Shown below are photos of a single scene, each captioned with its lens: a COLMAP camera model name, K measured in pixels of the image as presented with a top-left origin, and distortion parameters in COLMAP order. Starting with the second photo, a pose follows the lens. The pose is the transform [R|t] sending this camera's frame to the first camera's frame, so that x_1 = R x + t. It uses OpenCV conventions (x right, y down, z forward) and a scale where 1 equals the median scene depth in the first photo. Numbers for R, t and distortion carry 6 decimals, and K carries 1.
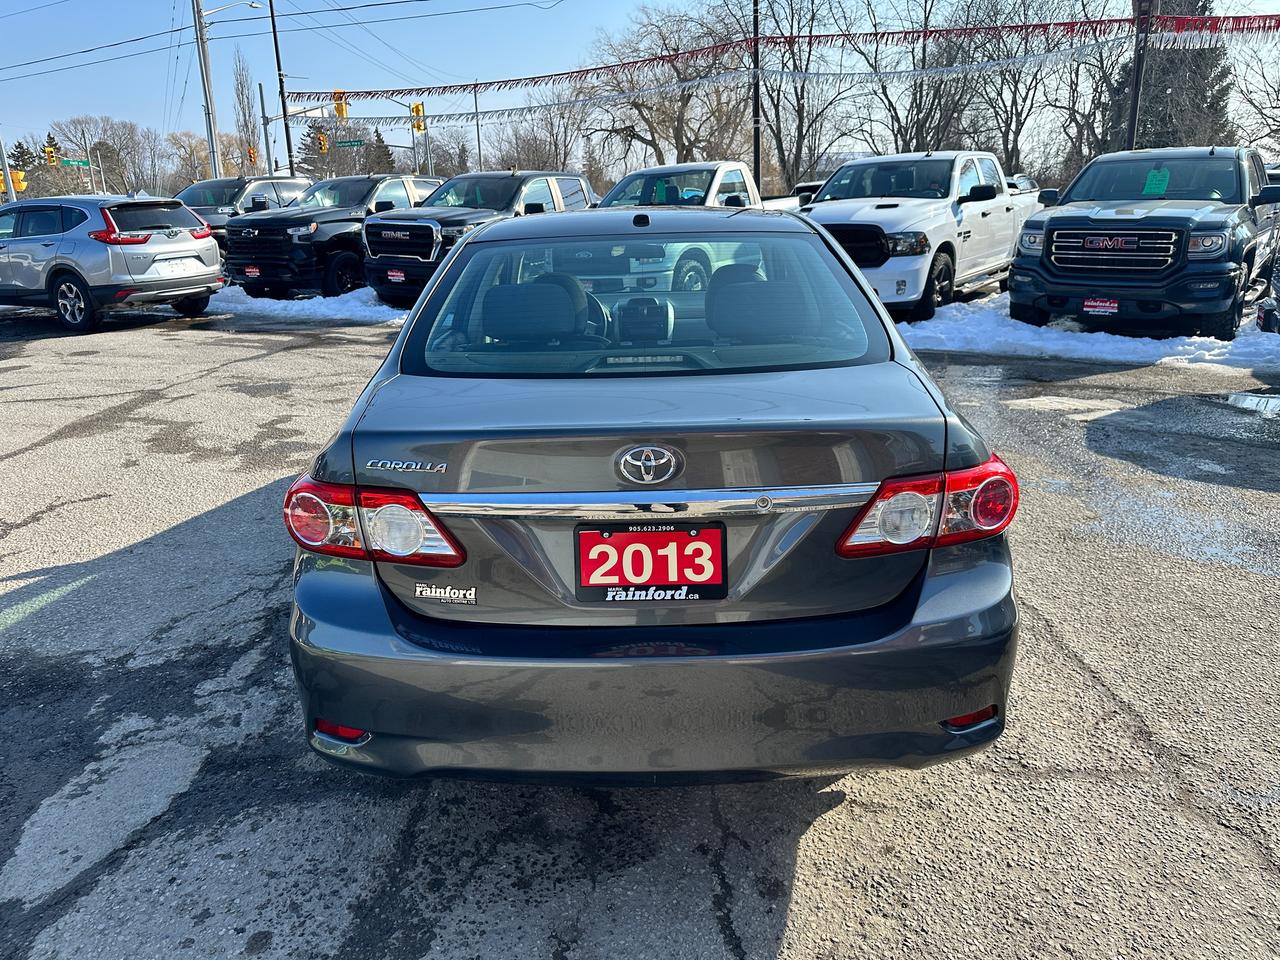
lens RADIAL K [[905.2, 0, 633.9], [0, 905.2, 462.2], [0, 0, 1]] dist [0.045914, -0.064761]
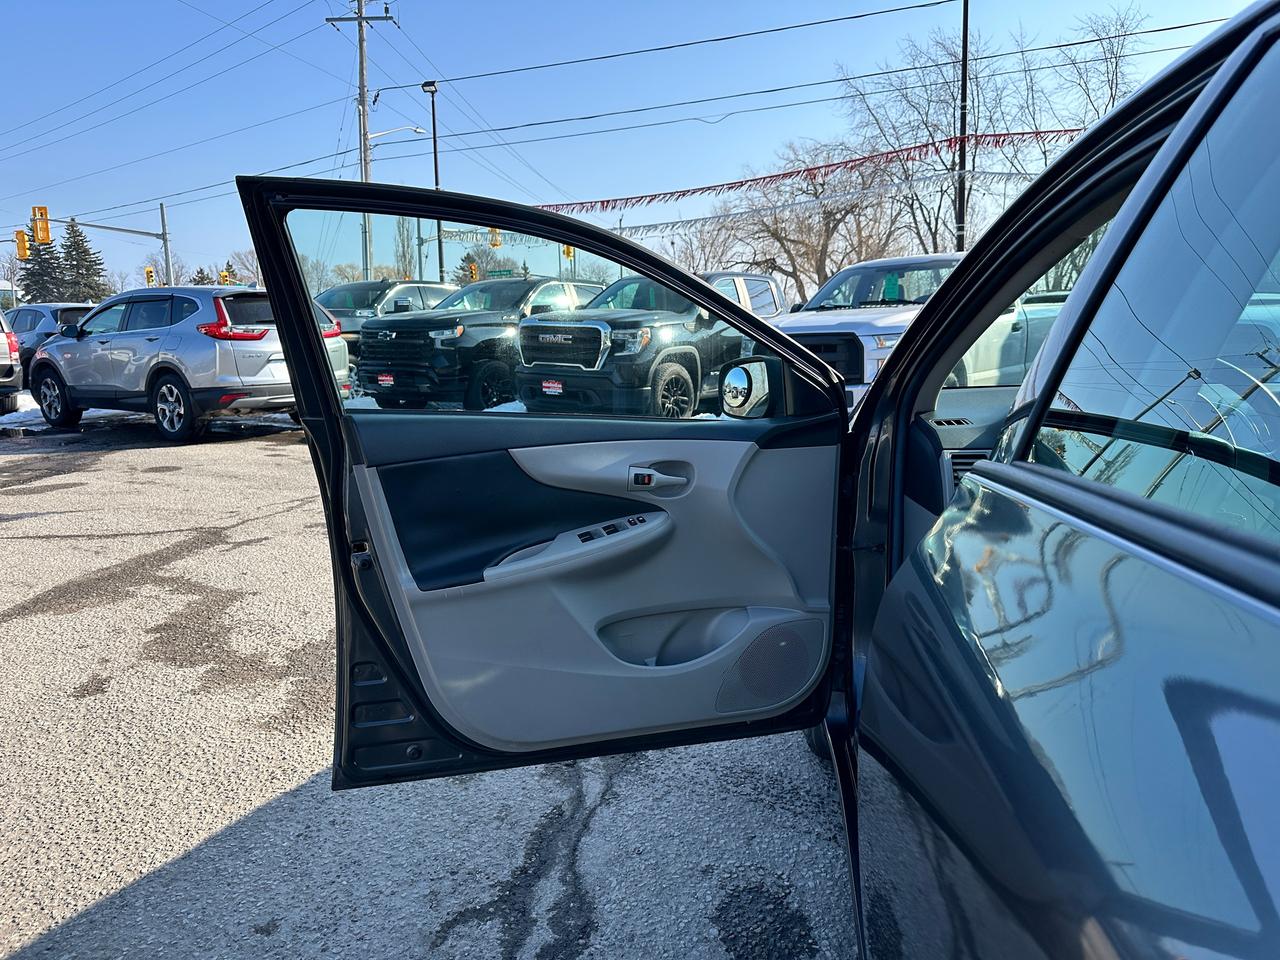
lens RADIAL K [[892.1, 0, 636.6], [0, 892.1, 473.0], [0, 0, 1]] dist [0.135042, -0.209368]
pose [[0.990736, 0.037254, -0.130590, -0.101513], [-0.053538, 0.990900, -0.123492, -0.043247], [0.124801, 0.129340, 0.983715, 0.294366]]
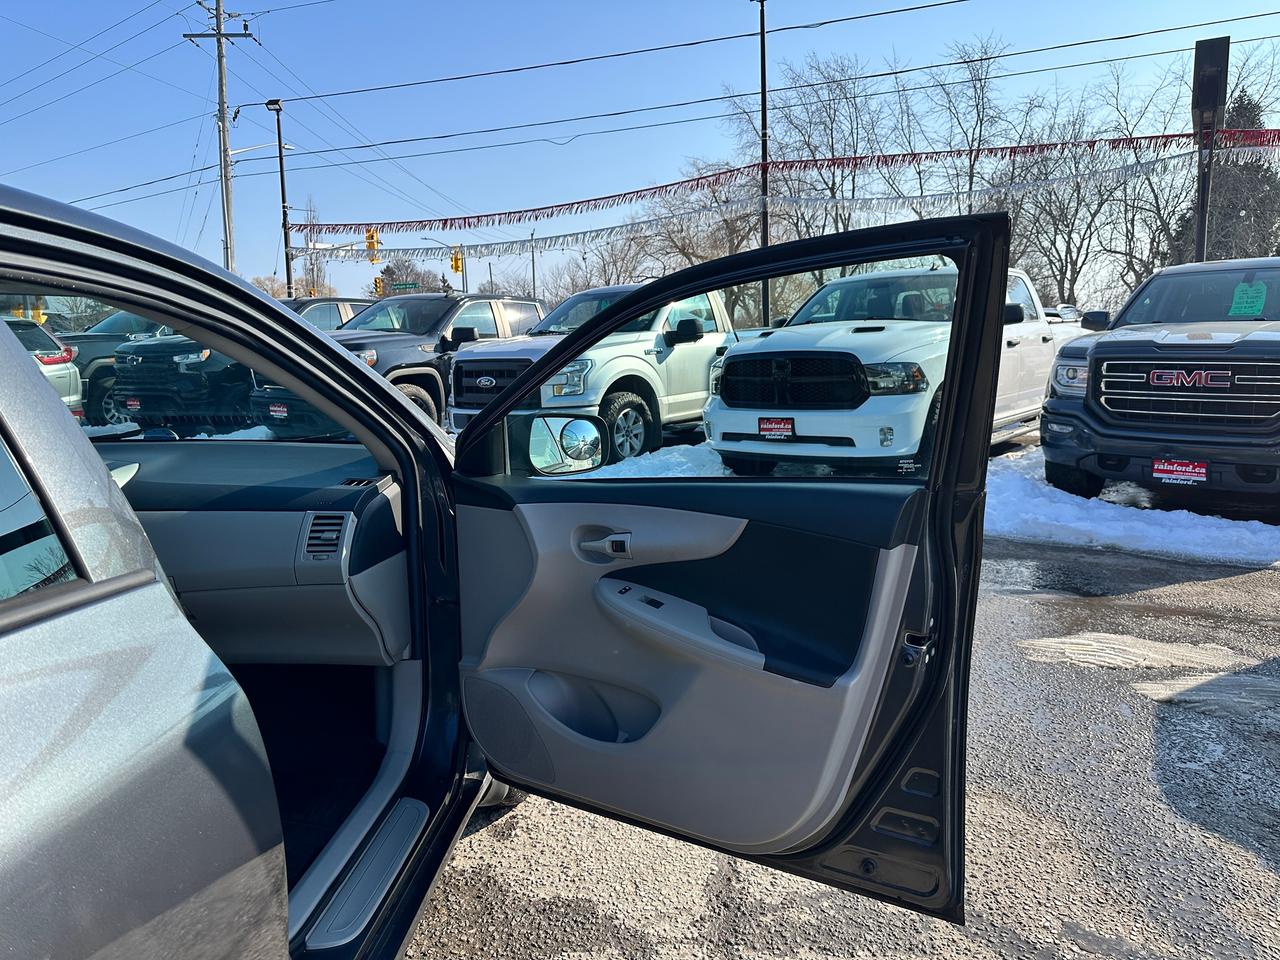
lens RADIAL K [[893.6, 0, 646.3], [0, 893.6, 468.2], [0, 0, 1]] dist [0.080523, -0.105499]
pose [[0.998263, 0.018183, -0.056040, 0.144075], [-0.026077, 0.989305, -0.143515, -0.061182], [0.052831, 0.144727, 0.988060, 0.292129]]
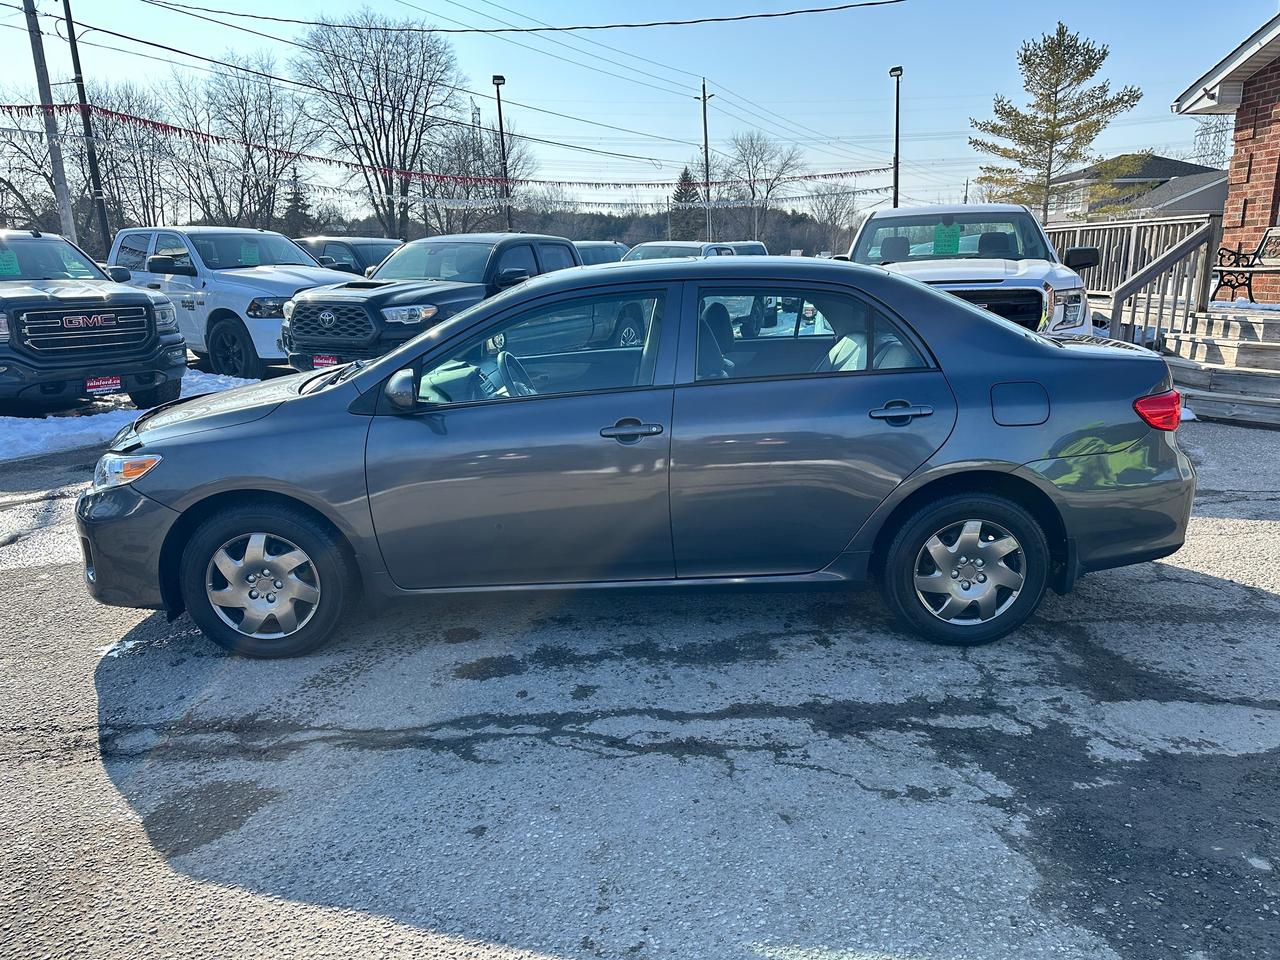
lens RADIAL K [[893.6, 0, 646.3], [0, 893.6, 468.2], [0, 0, 1]] dist [0.080523, -0.105499]
pose [[-0.024388, -0.201331, 0.979220, -0.423916], [0.294407, 0.934626, 0.199495, -0.100404], [-0.955369, 0.293154, 0.036480, 0.397600]]
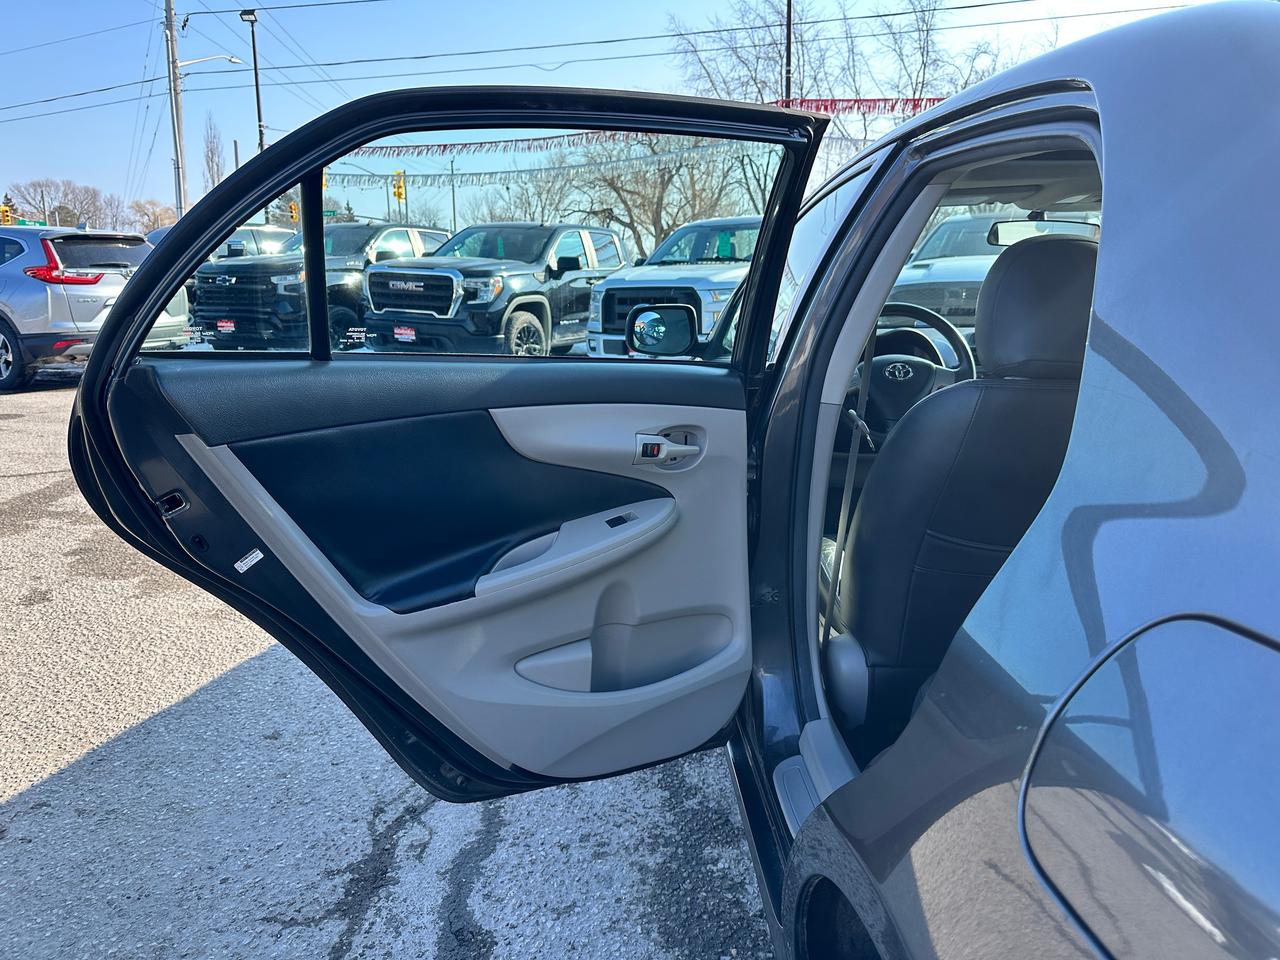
lens RADIAL K [[904.7, 0, 640.0], [0, 904.7, 480.0], [0, 0, 1]] dist [0.036726, -0.056970]
pose [[0.998373, 0.023625, 0.051906, -0.112003], [-0.019919, 0.997292, -0.070788, -0.023944], [-0.053437, 0.069639, 0.996140, 0.223963]]
